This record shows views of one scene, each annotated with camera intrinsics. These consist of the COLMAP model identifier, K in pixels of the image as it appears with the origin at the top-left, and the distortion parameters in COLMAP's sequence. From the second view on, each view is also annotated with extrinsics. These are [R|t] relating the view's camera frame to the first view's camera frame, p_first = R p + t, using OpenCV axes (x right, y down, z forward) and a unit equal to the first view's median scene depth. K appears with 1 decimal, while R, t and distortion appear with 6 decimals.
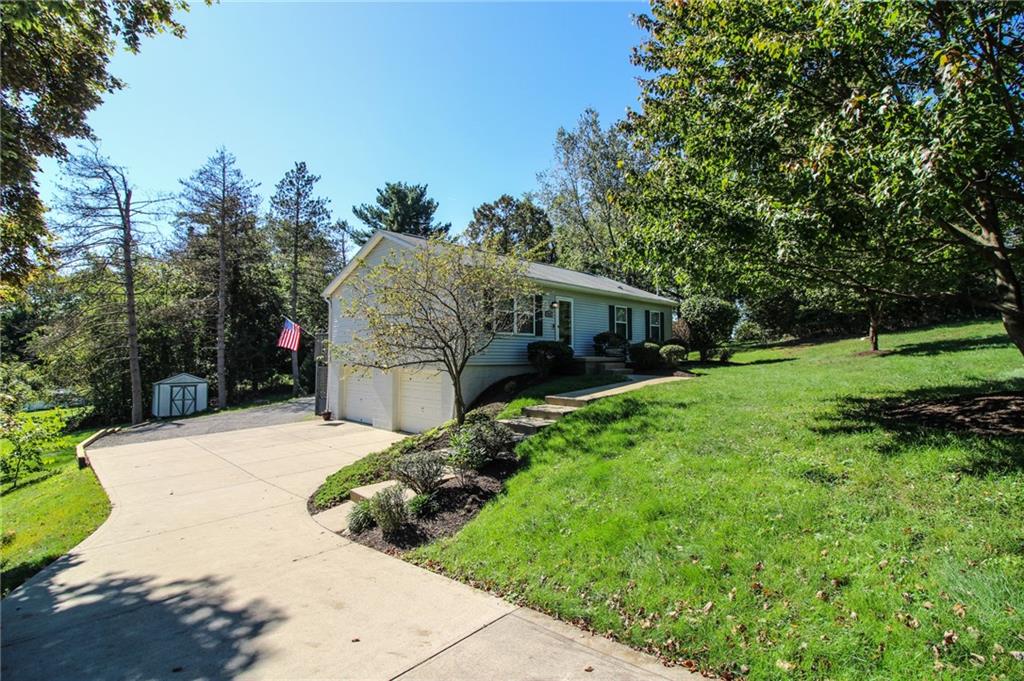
lens RADIAL K [[474.8, 0, 508.6], [0, 474.8, 332.1], [0, 0, 1]] dist [0.000285, -0.015684]
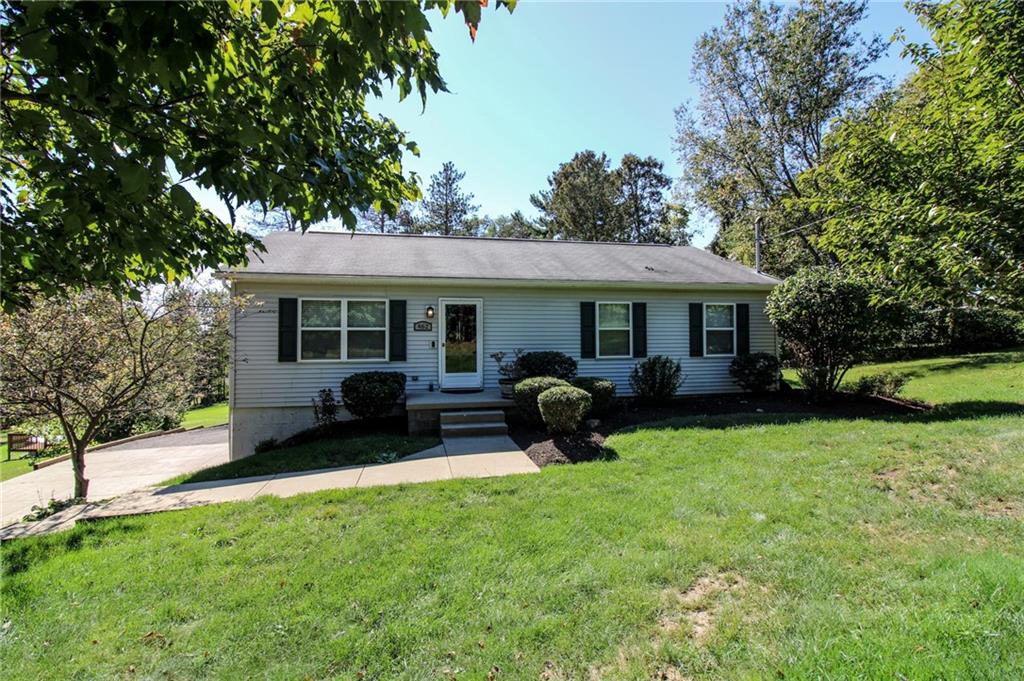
lens RADIAL K [[474.8, 0, 508.6], [0, 474.8, 332.1], [0, 0, 1]] dist [0.000285, -0.015684]
pose [[0.833619, -0.014008, -0.552162, 0.440411], [0.034473, 0.999049, 0.026700, -0.035639], [0.551263, -0.041292, 0.833309, 0.418653]]
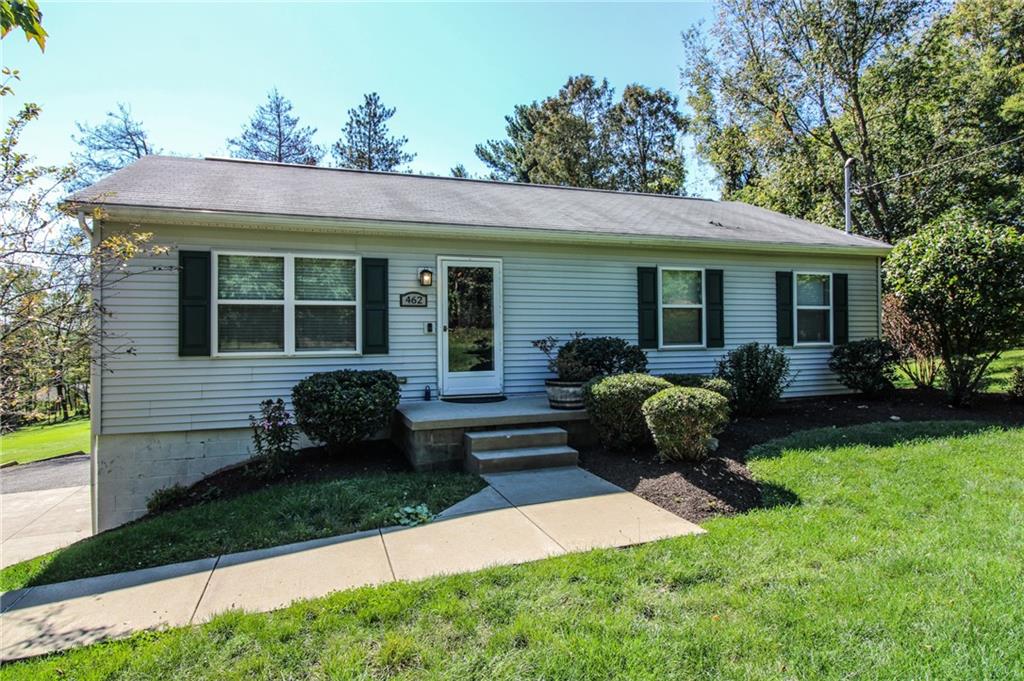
lens RADIAL K [[593.8, 0, 509.4], [0, 593.8, 332.9], [0, 0, 1]] dist [-0.001203, -0.001173]
pose [[0.901620, -0.011543, -0.432374, 0.314615], [0.032688, 0.998604, 0.041503, -0.022967], [0.431291, -0.051553, 0.900739, 0.451757]]
